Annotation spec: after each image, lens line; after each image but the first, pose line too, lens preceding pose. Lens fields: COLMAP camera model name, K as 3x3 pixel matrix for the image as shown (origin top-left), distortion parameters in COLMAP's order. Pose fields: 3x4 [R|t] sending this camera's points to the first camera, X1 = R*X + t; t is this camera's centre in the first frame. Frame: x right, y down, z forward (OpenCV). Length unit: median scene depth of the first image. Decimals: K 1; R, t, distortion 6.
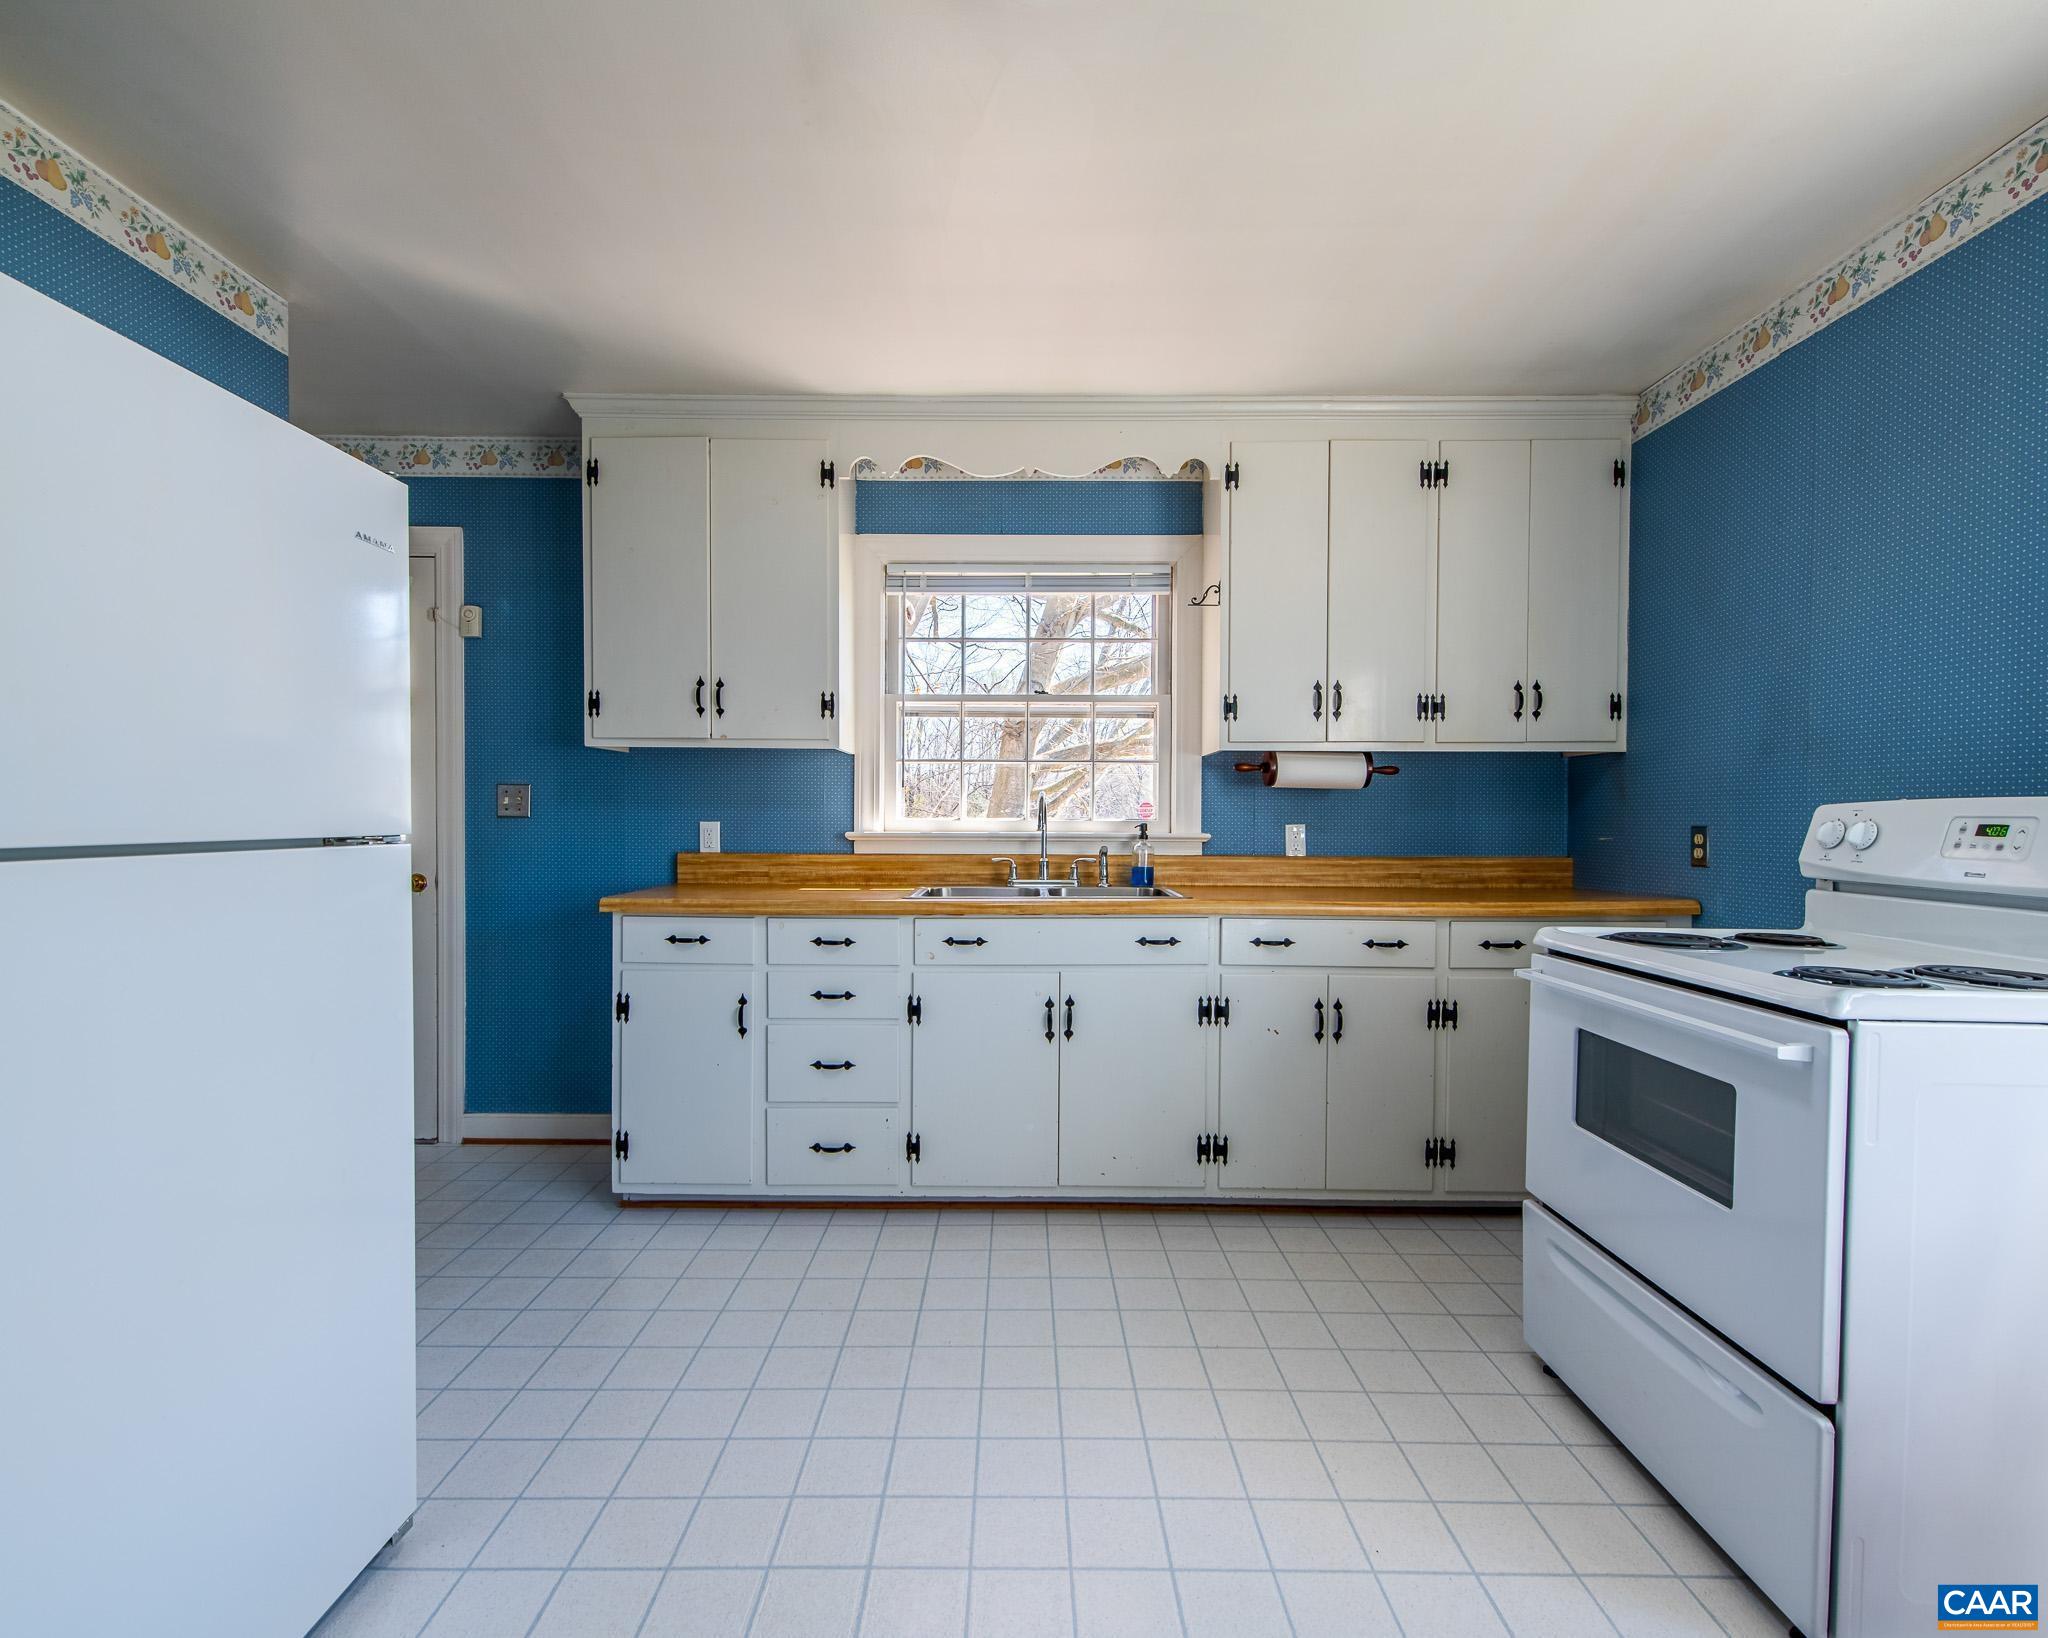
lens RADIAL K [[958.3, 0, 1012.7], [0, 958.3, 833.5], [0, 0, 1]] dist [0.017956, -0.007884]
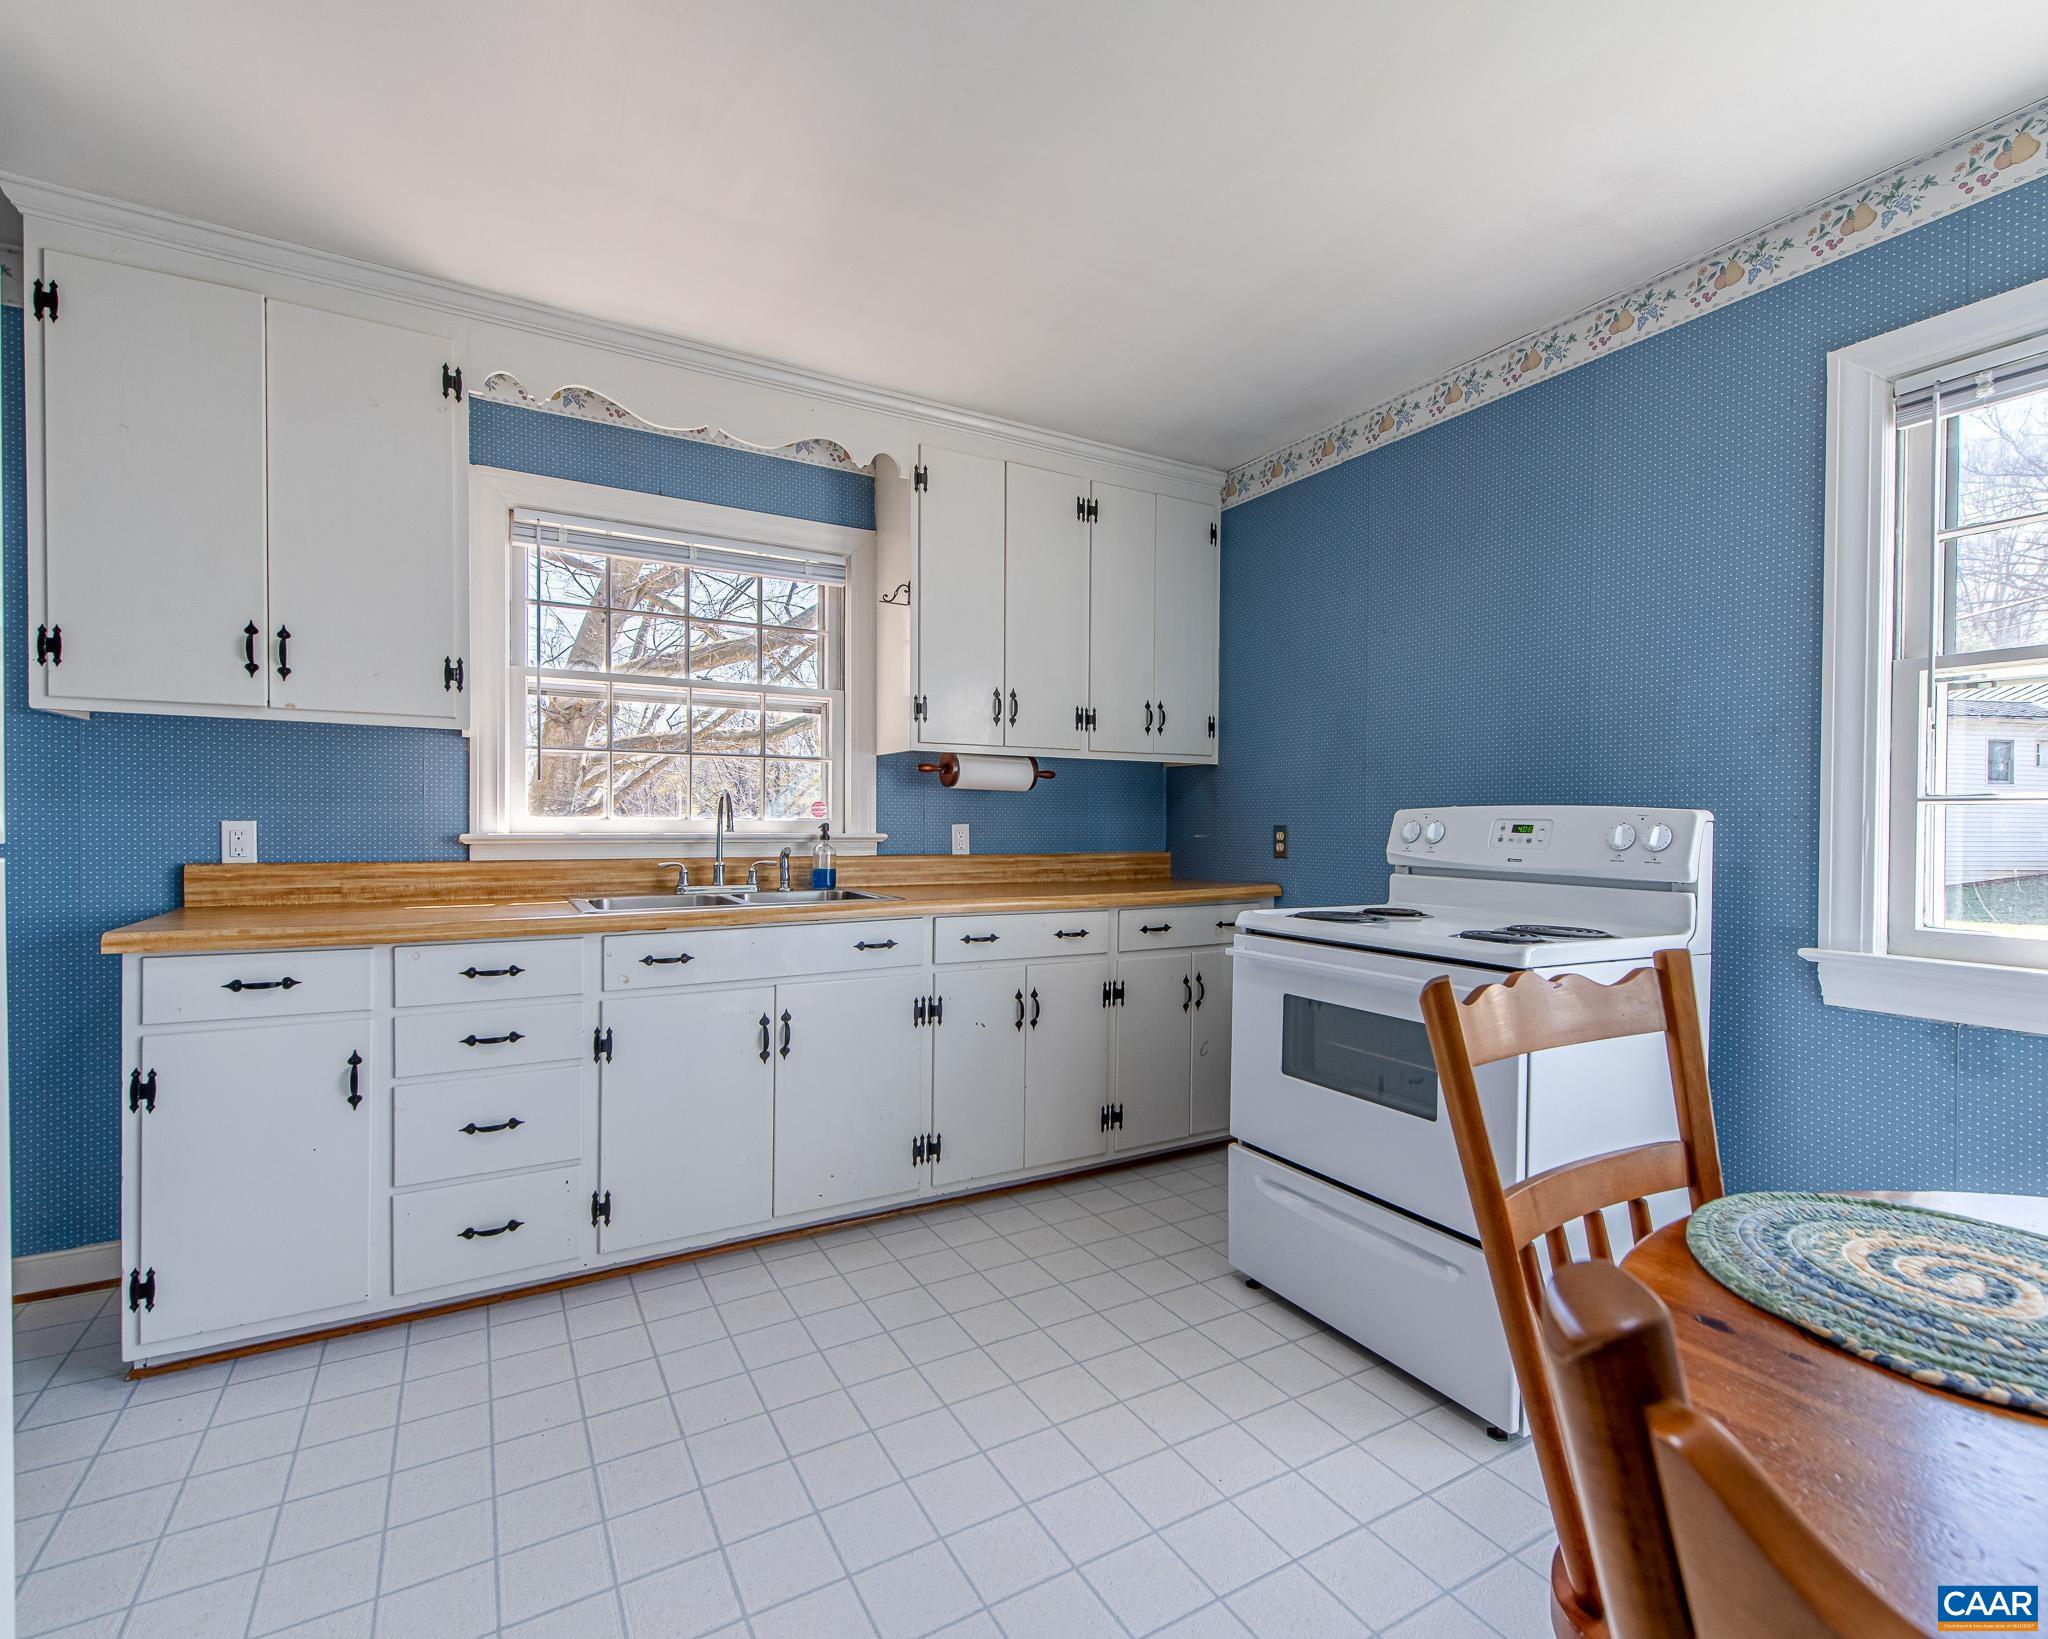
lens RADIAL K [[958.3, 0, 1012.7], [0, 958.3, 834.0], [0, 0, 1]] dist [0.017956, -0.007884]
pose [[0.866984, -0.005712, 0.498304, -0.198426], [0.004917, 0.999984, 0.002908, -0.001898], [-0.498313, -0.000071, 0.866997, 0.083025]]
